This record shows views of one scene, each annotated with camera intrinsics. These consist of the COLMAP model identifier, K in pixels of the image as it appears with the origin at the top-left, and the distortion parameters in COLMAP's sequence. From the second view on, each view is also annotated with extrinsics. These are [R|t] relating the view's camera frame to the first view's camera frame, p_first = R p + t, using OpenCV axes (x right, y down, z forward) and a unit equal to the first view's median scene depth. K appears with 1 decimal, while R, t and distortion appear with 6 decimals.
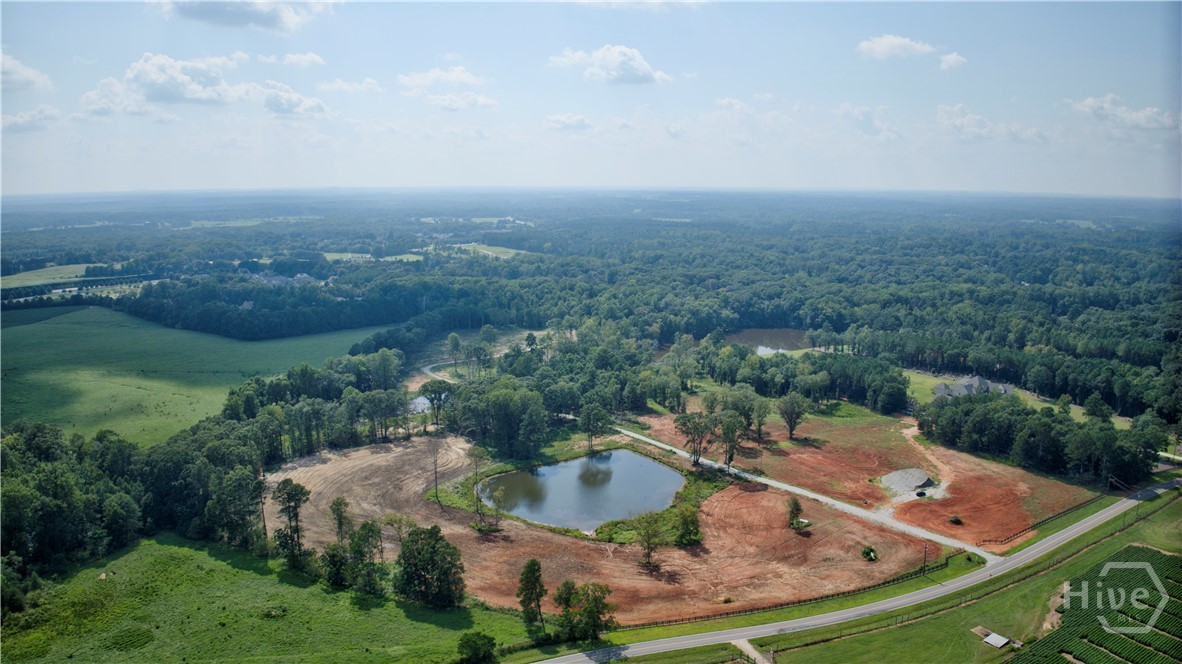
lens RADIAL K [[836.3, 0, 587.0], [0, 836.3, 320.9], [0, 0, 1]] dist [-0.103981, -0.013213]
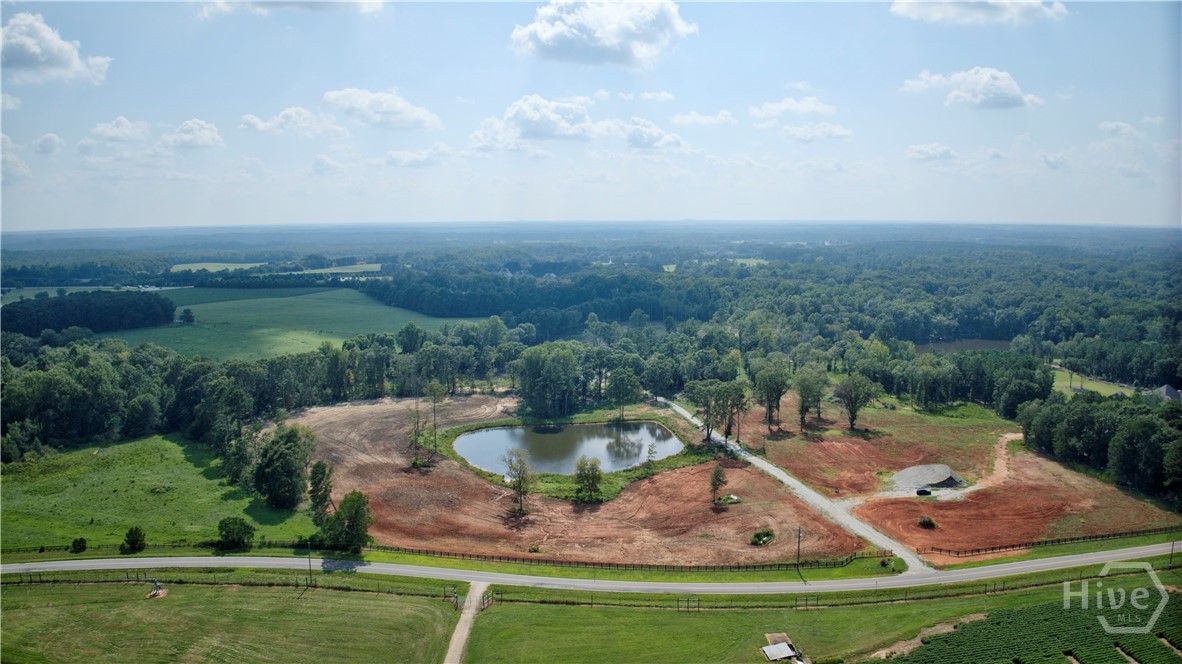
lens RADIAL K [[836.3, 0, 582.2], [0, 836.3, 332.9], [0, 0, 1]] dist [-0.103981, -0.013213]
pose [[0.908908, 0.052354, -0.413698, 0.180894], [-0.063469, 0.997897, -0.013159, 0.040007], [0.412139, 0.038217, 0.910319, 0.074447]]
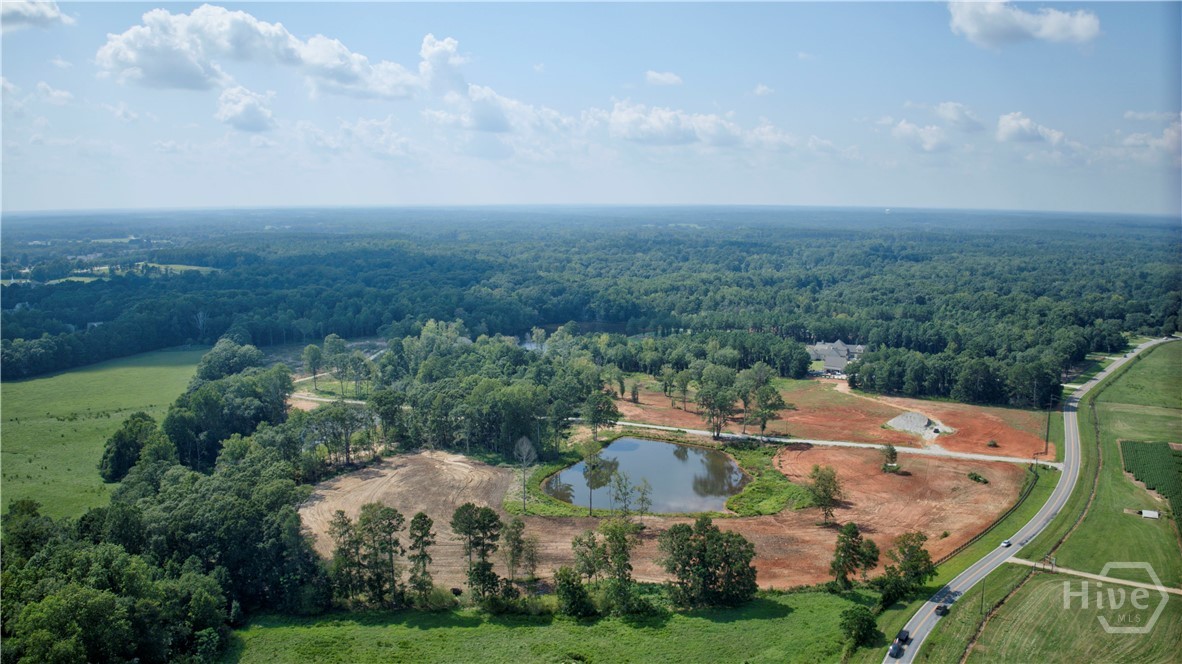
lens RADIAL K [[836.3, 0, 587.5], [0, 836.3, 341.1], [0, 0, 1]] dist [-0.103981, -0.013213]
pose [[0.885454, -0.079460, 0.457884, -0.225840], [0.078026, 0.996707, 0.022081, 0.010438], [-0.458130, 0.016175, 0.888738, 0.088719]]
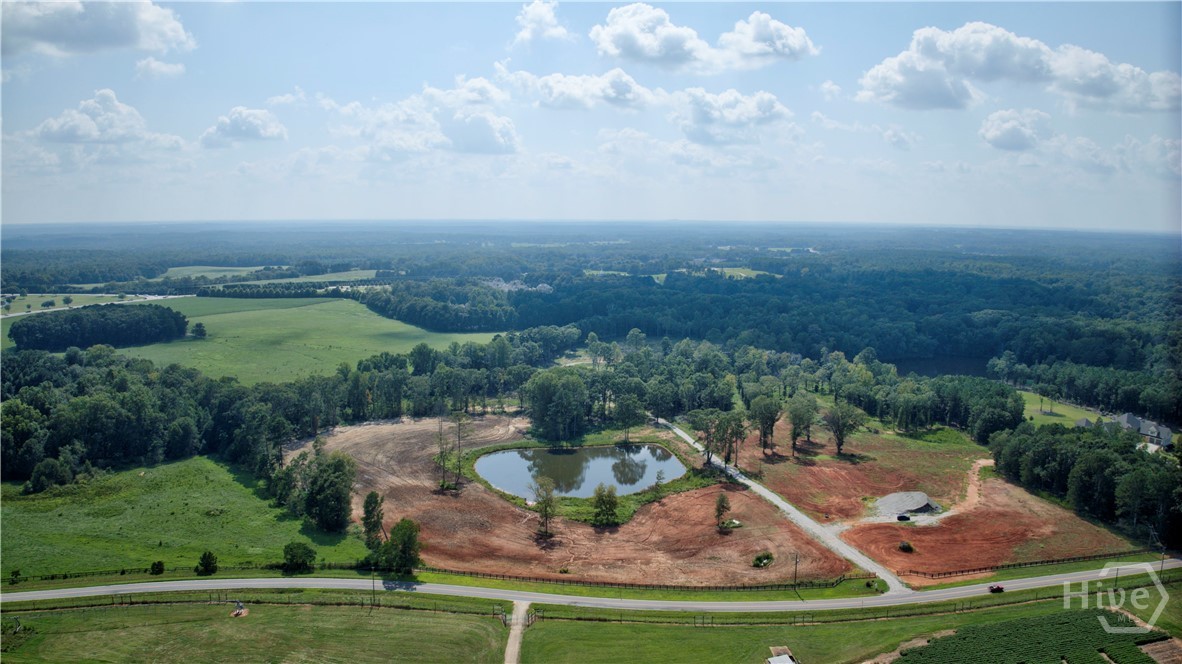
lens RADIAL K [[836.3, 0, 580.7], [0, 836.3, 333.8], [0, 0, 1]] dist [-0.103981, -0.013213]
pose [[0.915914, 0.060256, -0.396827, 0.181188], [-0.070636, 0.997435, -0.011579, 0.022660], [0.395111, 0.038636, 0.917820, 0.031639]]
